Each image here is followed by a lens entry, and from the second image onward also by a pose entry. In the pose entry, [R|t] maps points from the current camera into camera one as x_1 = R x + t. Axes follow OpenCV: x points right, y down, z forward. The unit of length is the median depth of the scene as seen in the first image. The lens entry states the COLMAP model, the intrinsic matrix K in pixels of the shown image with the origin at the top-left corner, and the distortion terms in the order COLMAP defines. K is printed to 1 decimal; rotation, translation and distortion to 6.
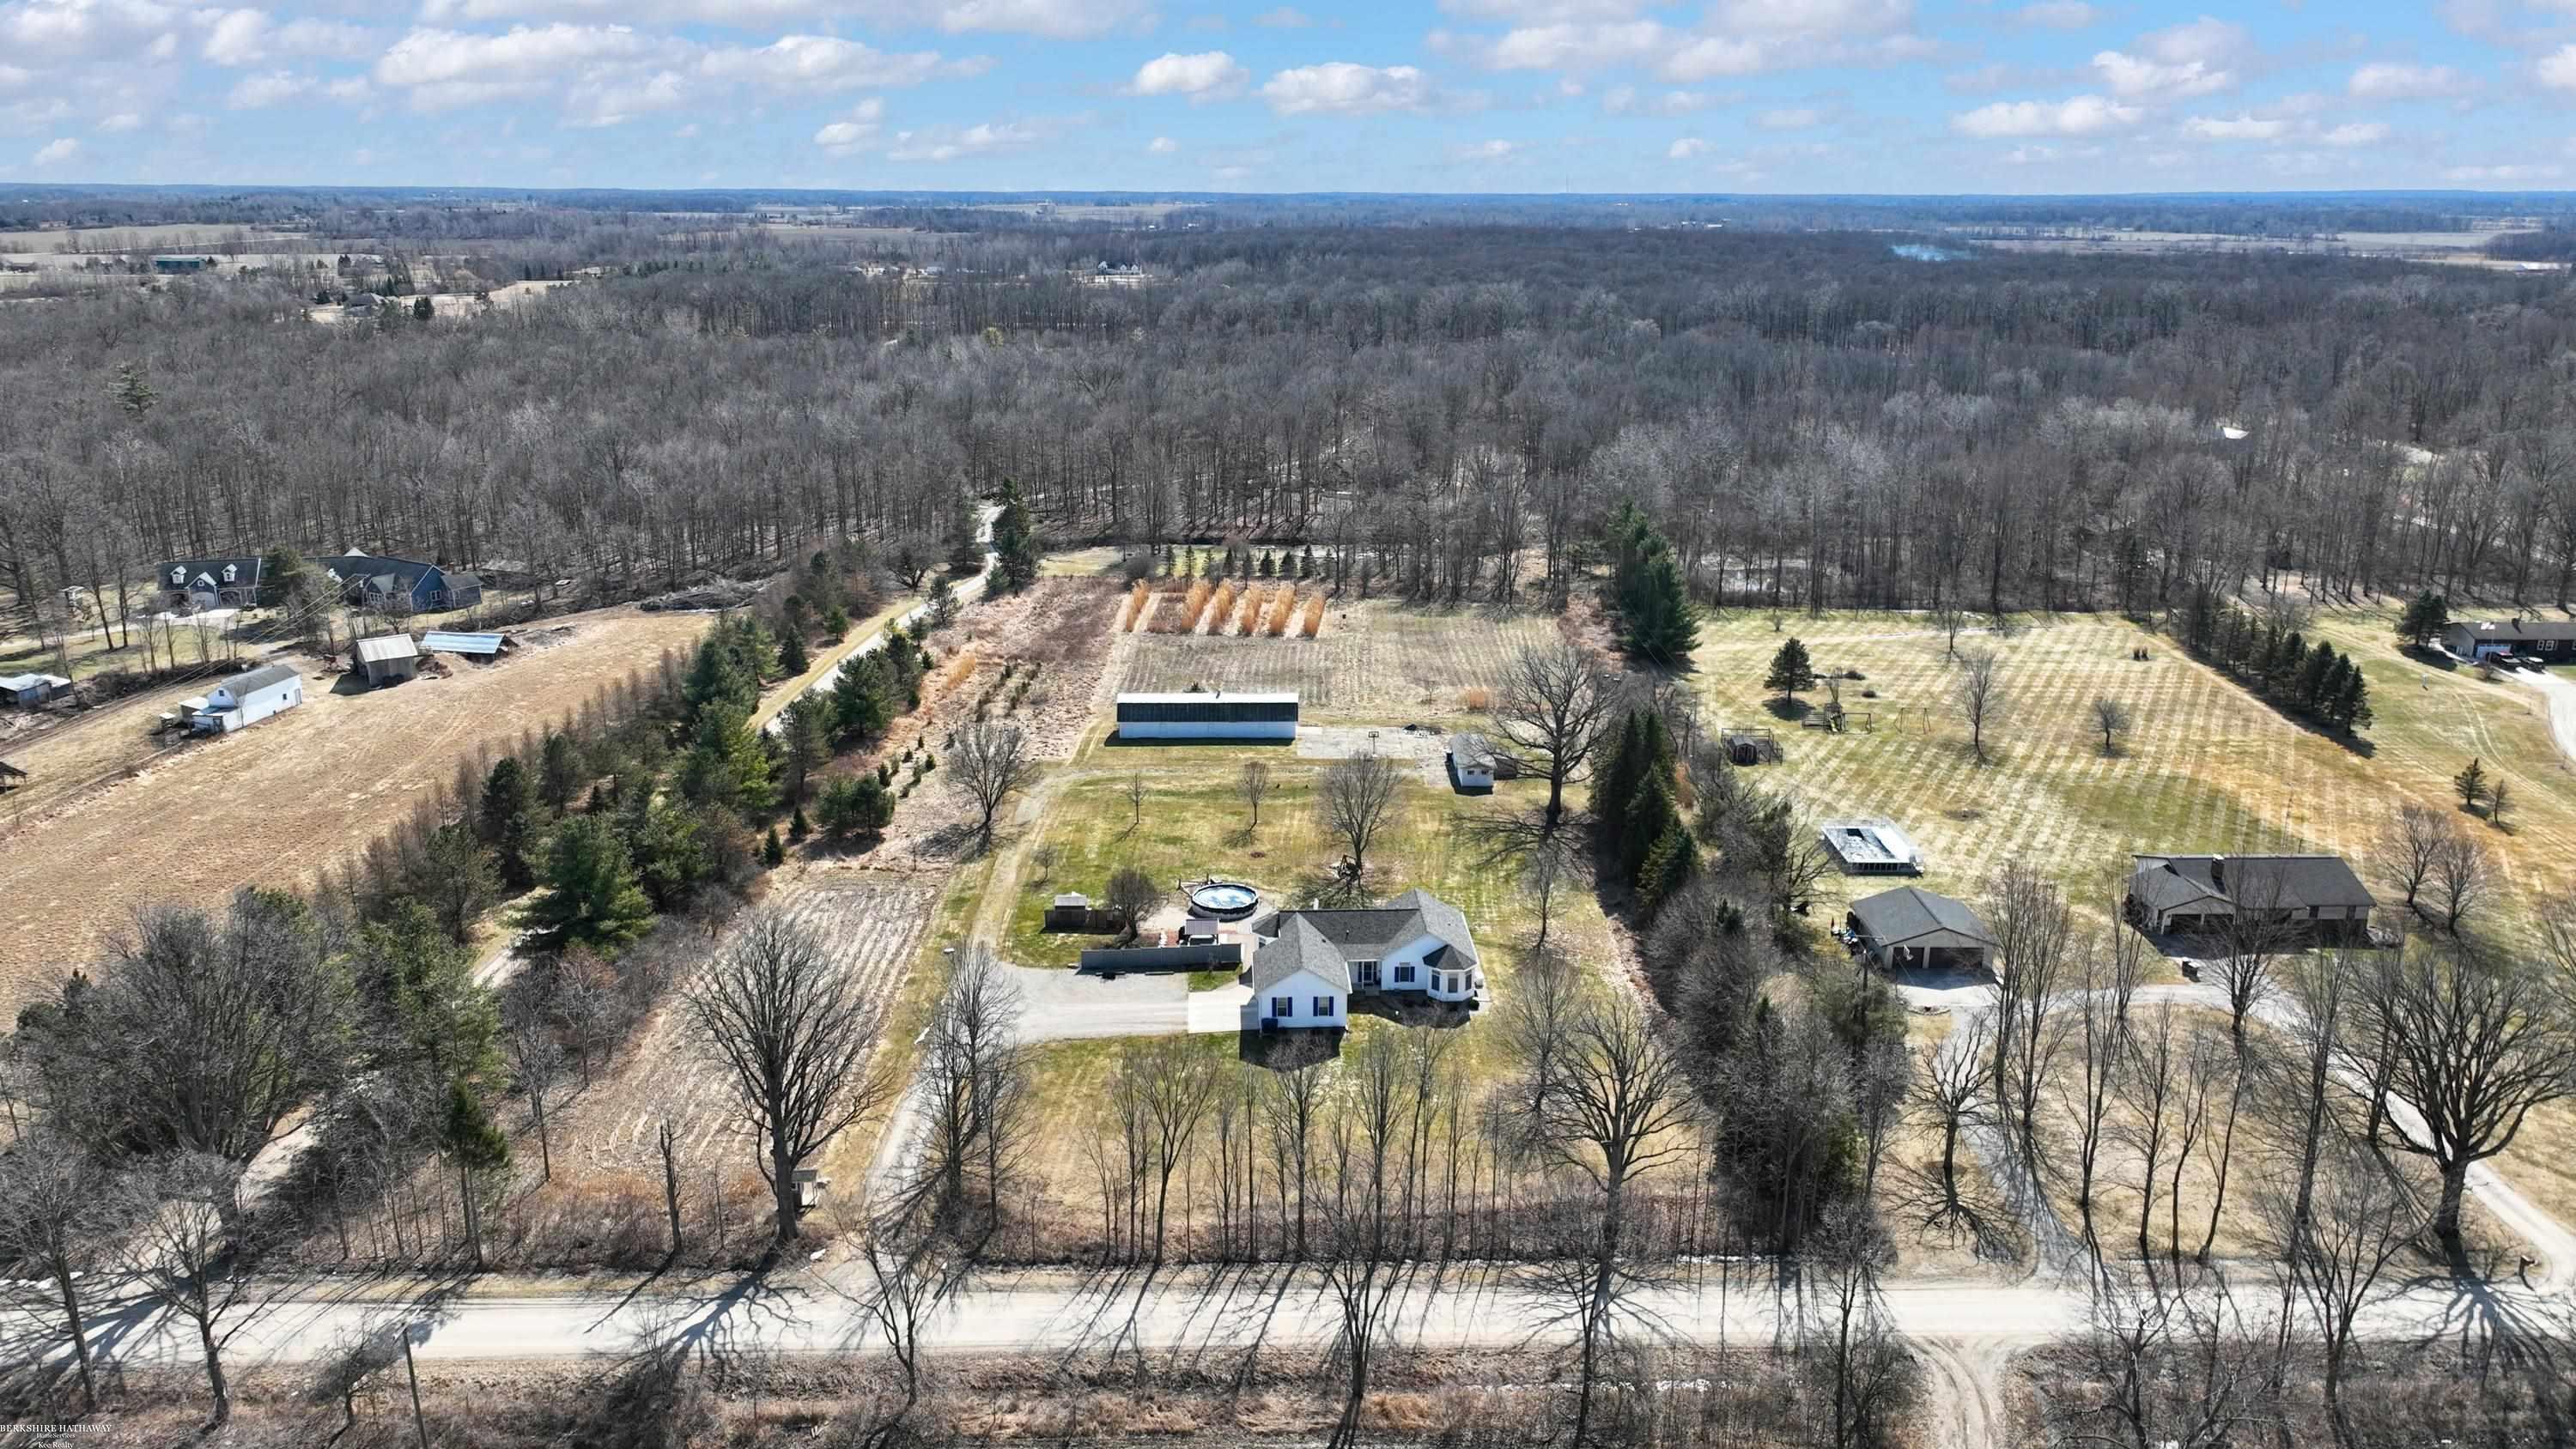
lens RADIAL K [[1801.0, 0, 1299.3], [0, 1801.0, 723.5], [0, 0, 1]] dist [0.009647, 0.002067]
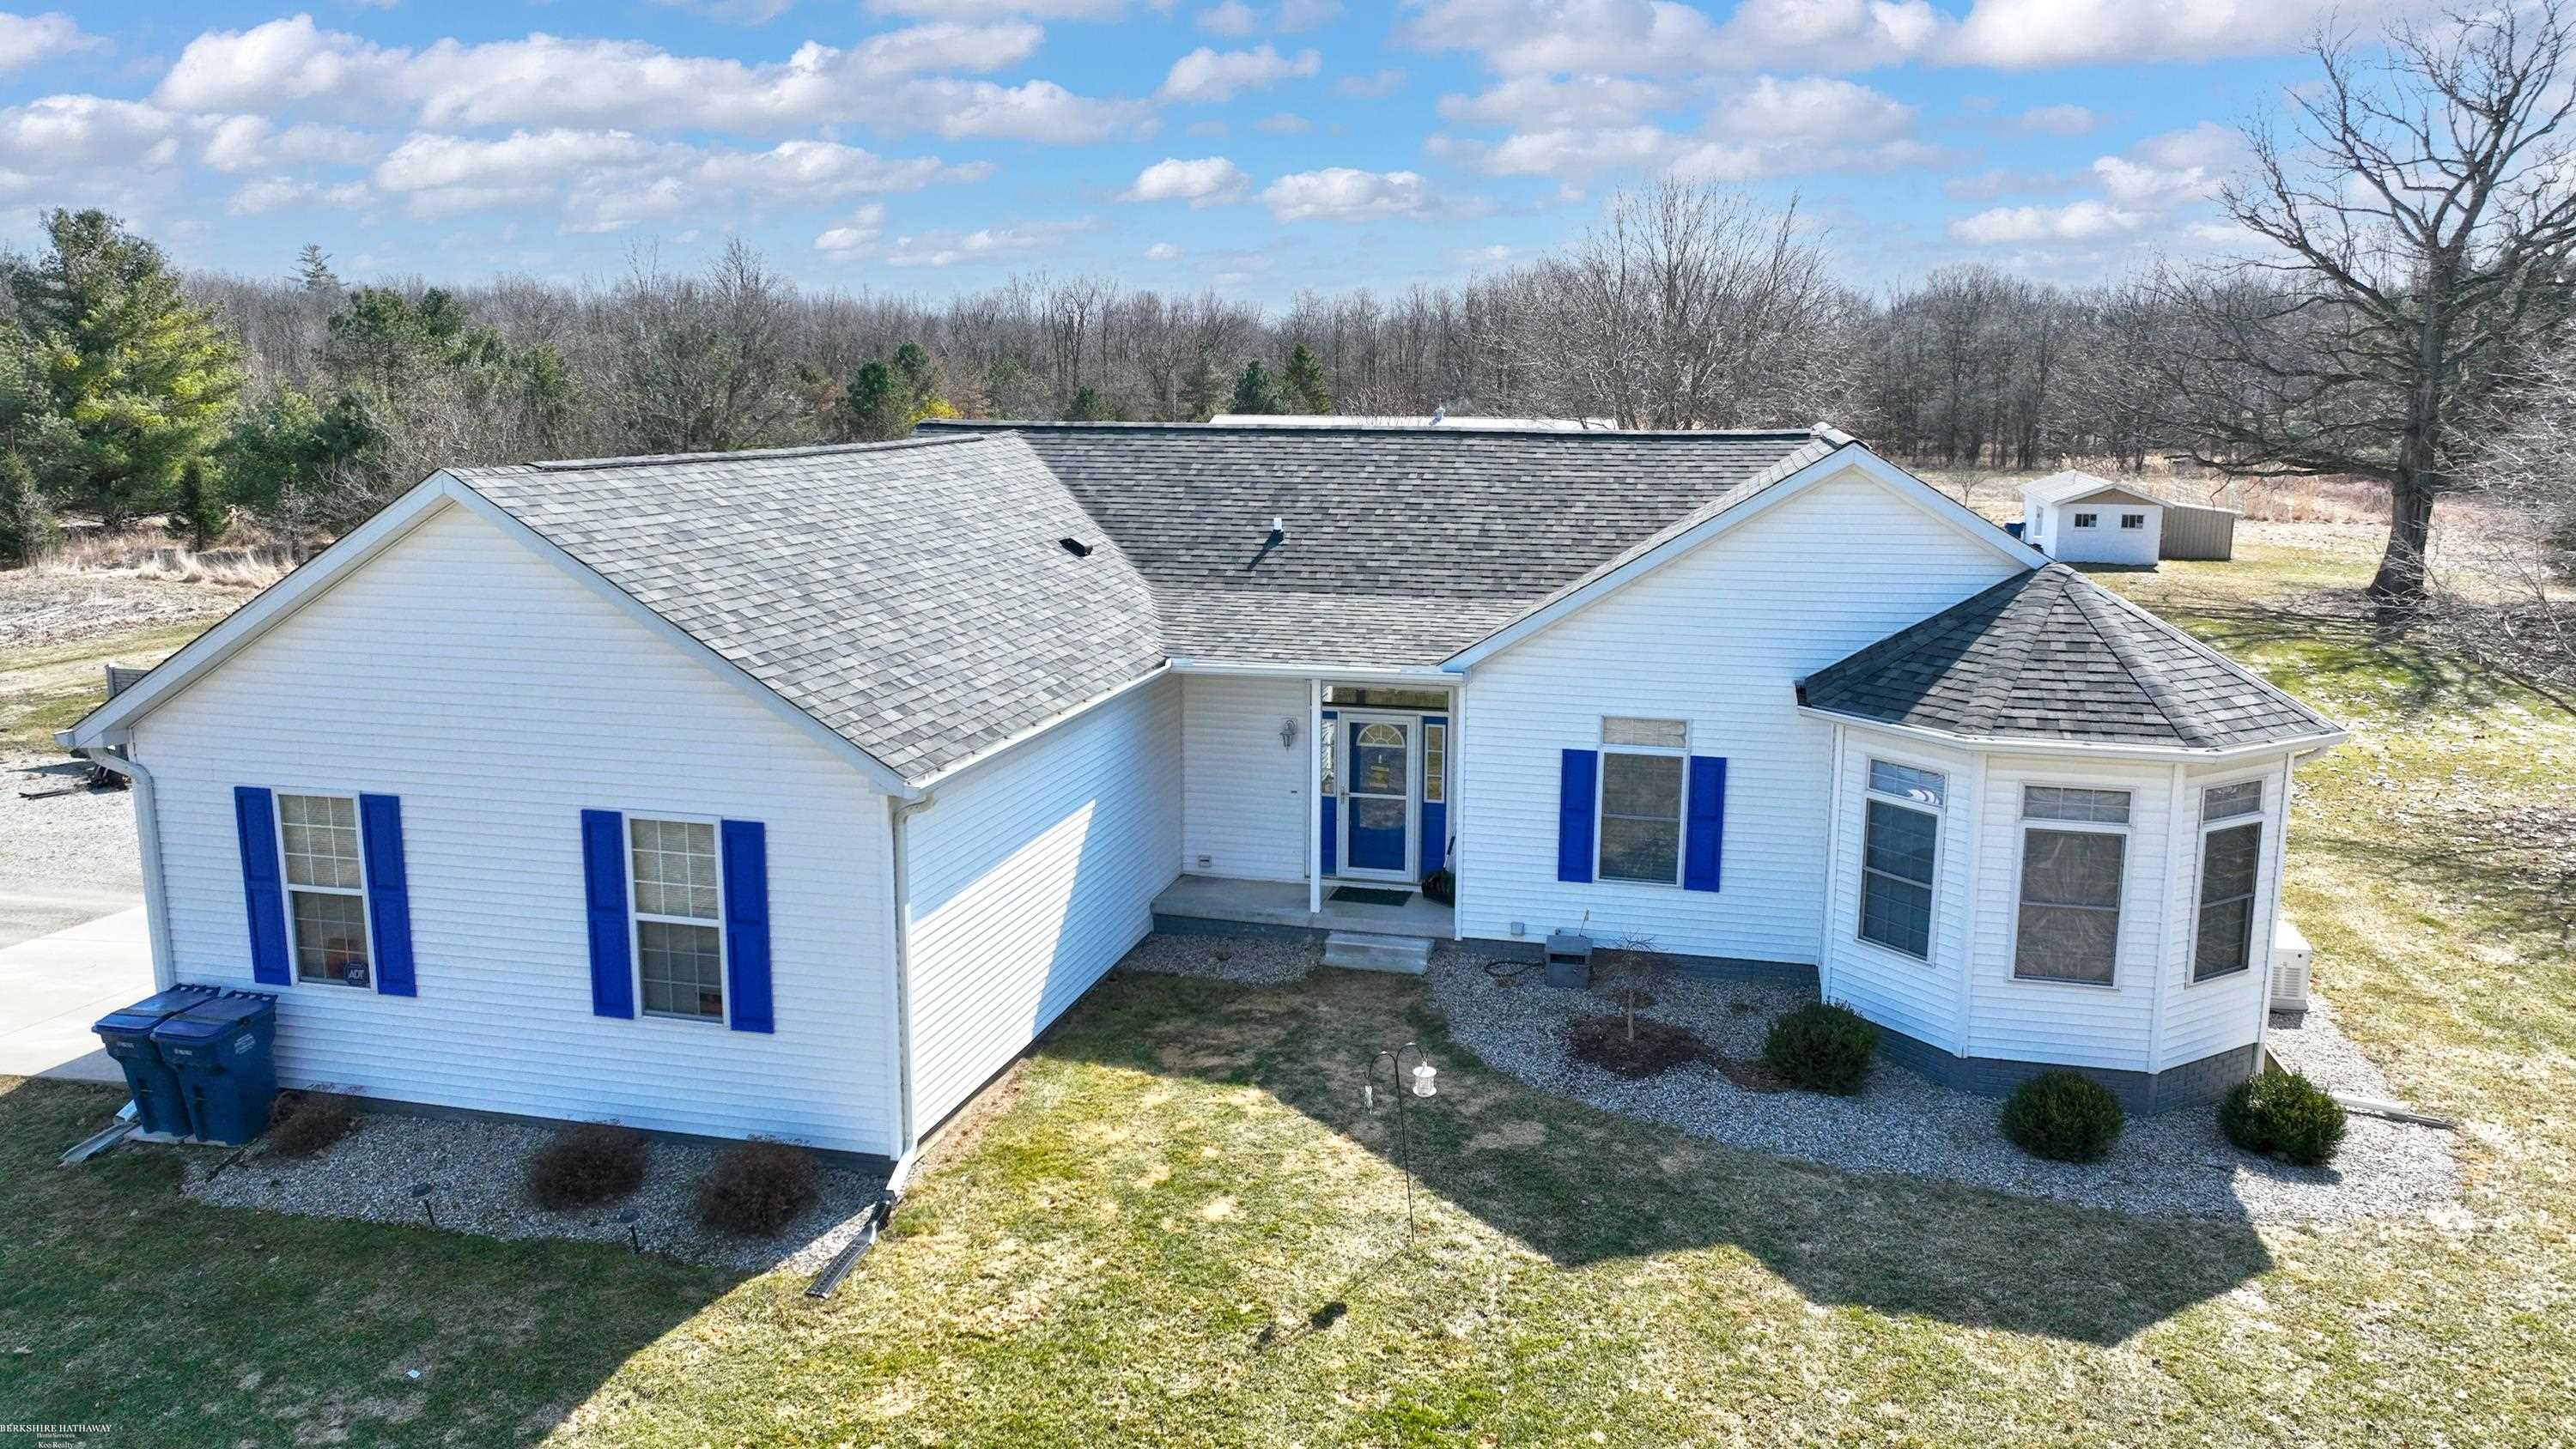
lens RADIAL K [[1801.0, 0, 1299.3], [0, 1801.0, 723.5], [0, 0, 1]] dist [0.009647, 0.002067]
pose [[0.958745, 0.055037, -0.278890, 0.070753], [-0.085627, 0.991425, -0.098711, 0.148553], [0.271066, 0.118519, 0.955236, 0.885871]]
